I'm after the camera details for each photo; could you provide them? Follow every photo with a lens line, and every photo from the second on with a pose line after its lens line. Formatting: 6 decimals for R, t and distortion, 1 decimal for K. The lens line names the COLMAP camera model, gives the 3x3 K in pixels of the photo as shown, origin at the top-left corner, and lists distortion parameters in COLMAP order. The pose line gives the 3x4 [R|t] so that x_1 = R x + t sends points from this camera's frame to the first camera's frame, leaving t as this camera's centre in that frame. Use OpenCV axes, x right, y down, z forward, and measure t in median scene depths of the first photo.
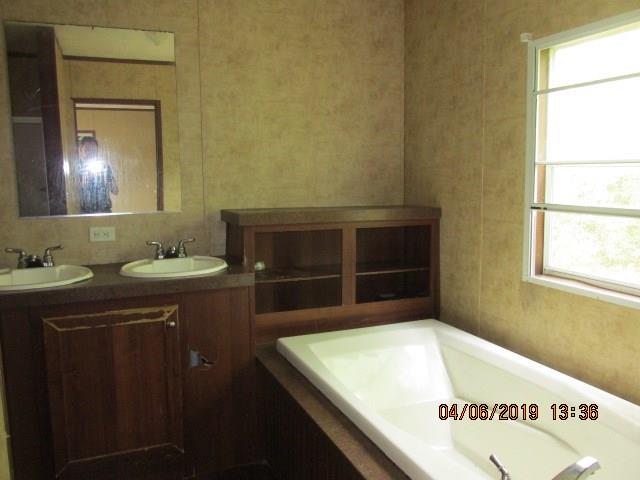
lens RADIAL K [[542.4, 0, 320.0], [0, 542.4, 240.0], [0, 0, 1]] dist [-0.008694, 0.000398]
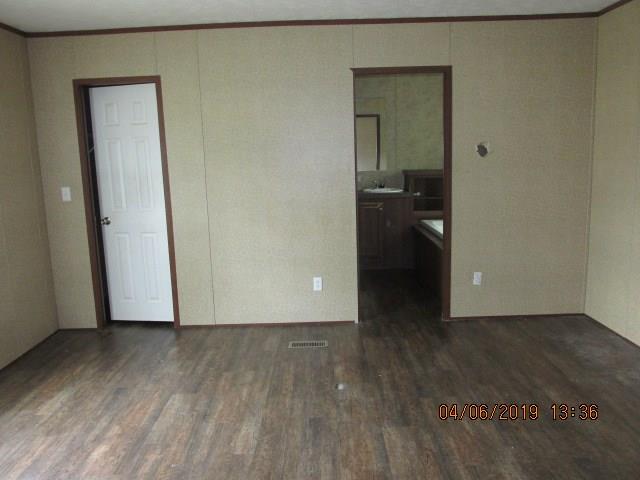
lens RADIAL K [[542.4, 0, 320.0], [0, 542.4, 240.0], [0, 0, 1]] dist [-0.008694, 0.000398]
pose [[0.923892, 0.041965, -0.380346, 0.424210], [-0.025993, 0.998555, 0.047036, 0.158442], [0.381770, -0.033570, 0.923647, -1.428356]]
